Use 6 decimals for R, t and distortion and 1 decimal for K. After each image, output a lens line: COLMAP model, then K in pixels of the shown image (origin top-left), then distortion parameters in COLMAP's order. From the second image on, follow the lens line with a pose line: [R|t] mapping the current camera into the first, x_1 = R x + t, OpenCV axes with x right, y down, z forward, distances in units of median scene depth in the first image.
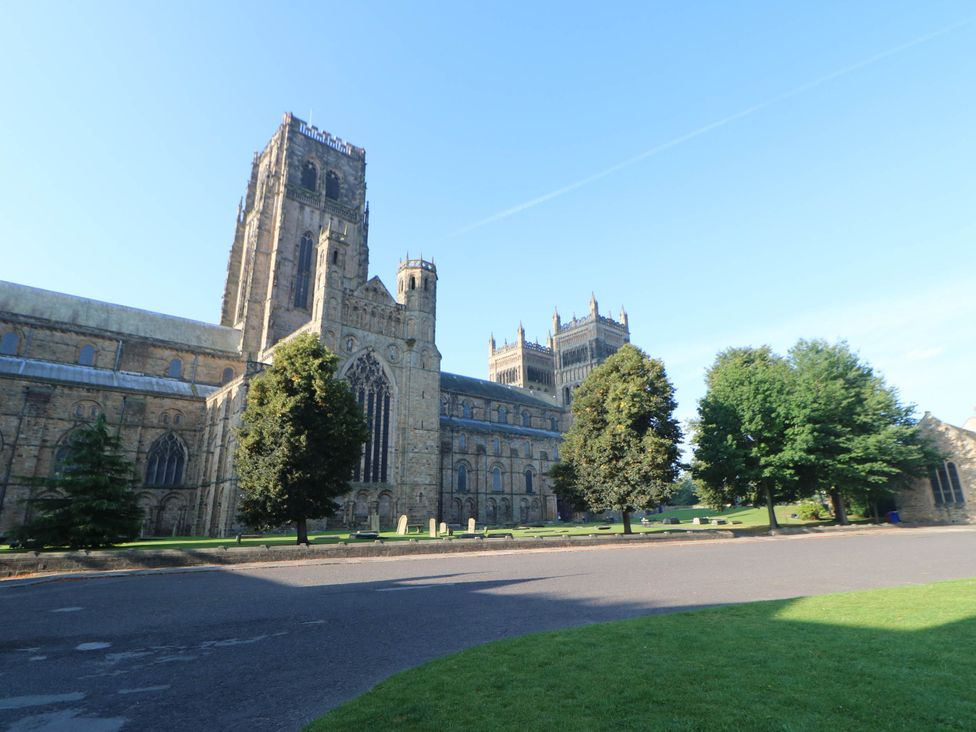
lens RADIAL K [[529.9, 0, 494.0], [0, 529.9, 361.5], [0, 0, 1]] dist [0.011582, -0.014958]
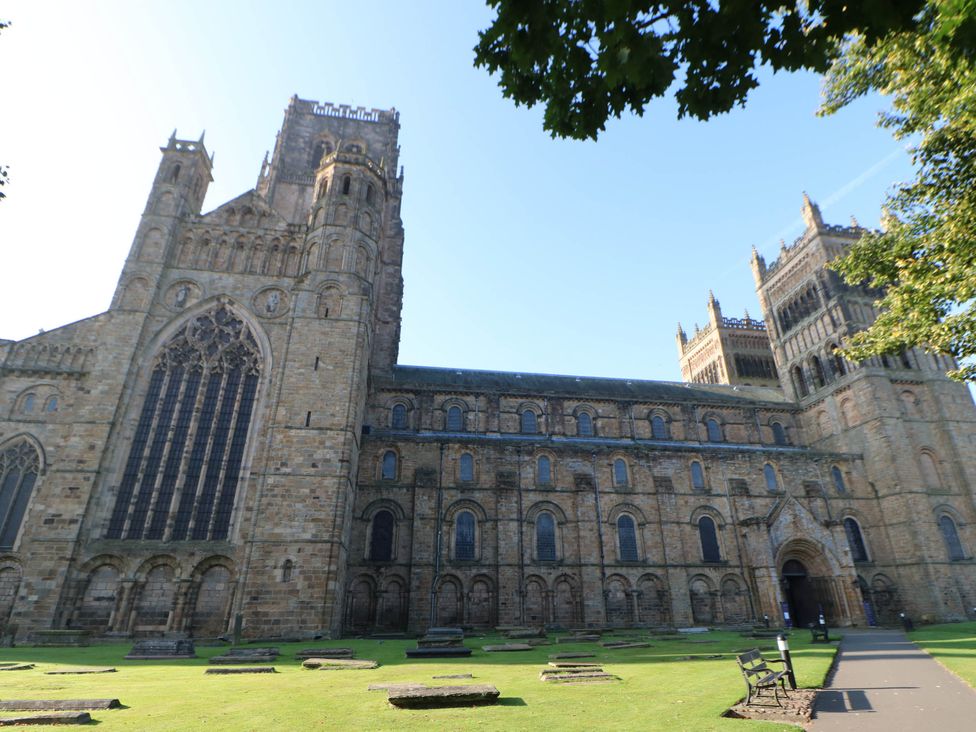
lens RADIAL K [[529.9, 0, 494.0], [0, 529.9, 361.5], [0, 0, 1]] dist [0.011582, -0.014958]
pose [[0.840458, -0.218719, -0.495775, 0.189177], [0.144842, 0.972308, -0.183407, 0.127663], [0.522161, 0.082337, 0.848863, 0.461266]]
